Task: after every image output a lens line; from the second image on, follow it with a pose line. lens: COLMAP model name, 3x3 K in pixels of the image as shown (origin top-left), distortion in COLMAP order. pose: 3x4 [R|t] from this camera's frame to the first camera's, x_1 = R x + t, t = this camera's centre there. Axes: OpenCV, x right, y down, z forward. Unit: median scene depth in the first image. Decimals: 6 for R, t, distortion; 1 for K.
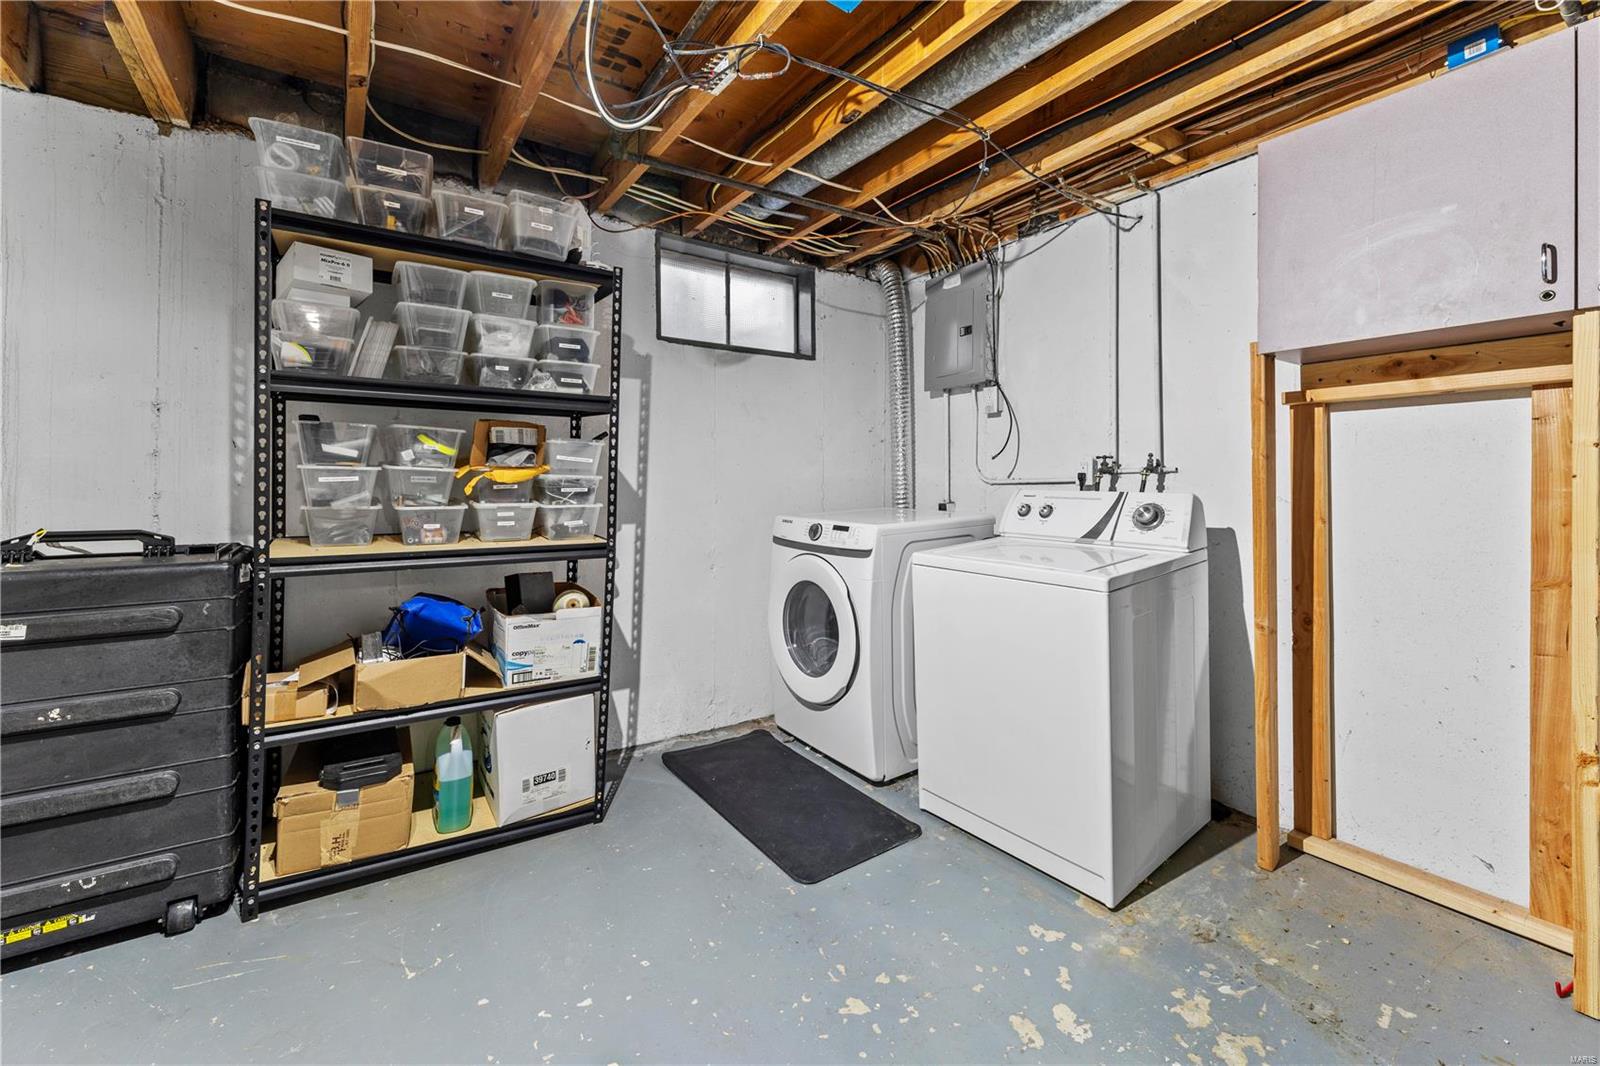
lens RADIAL K [[665.6, 0, 819.8], [0, 665.6, 485.8], [0, 0, 1]] dist [-0.000331, -0.000184]
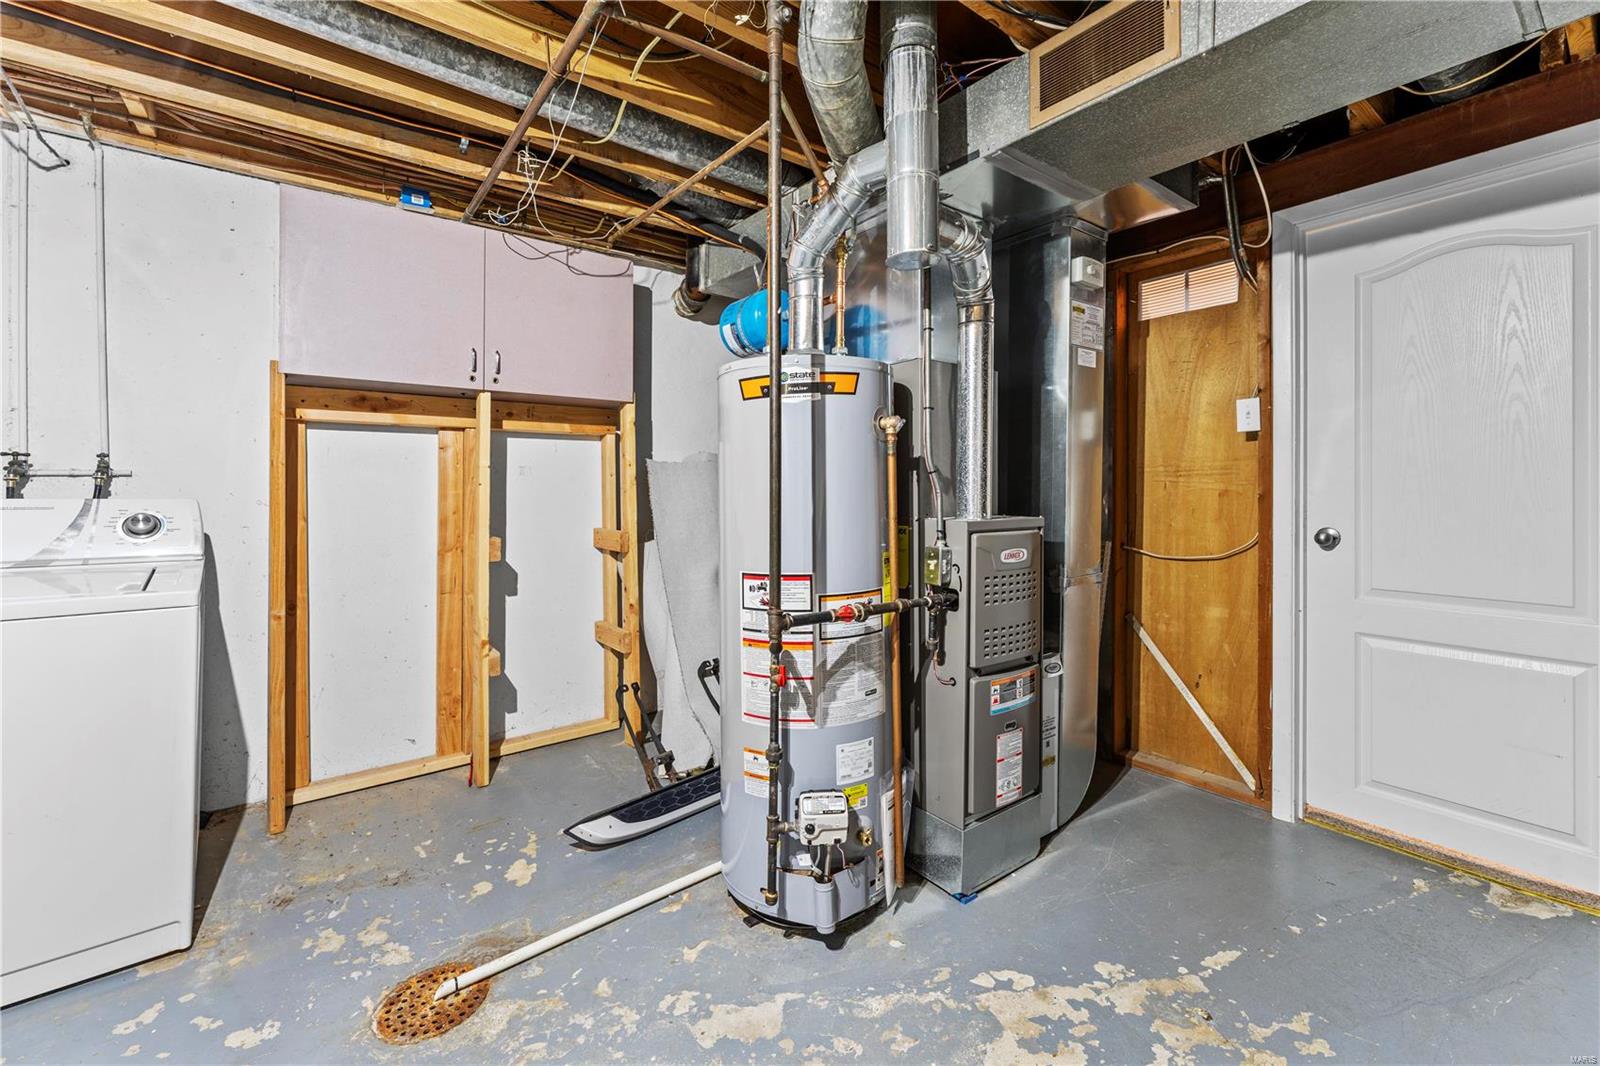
lens RADIAL K [[656.9, 0, 795.8], [0, 656.9, 506.4], [0, 0, 1]] dist [0.002401, 0.000447]
pose [[-0.047623, -0.028576, 0.998457, -0.522826], [0.003651, 0.999579, 0.028782, -0.001928], [-0.998859, 0.005016, -0.047498, 0.202770]]
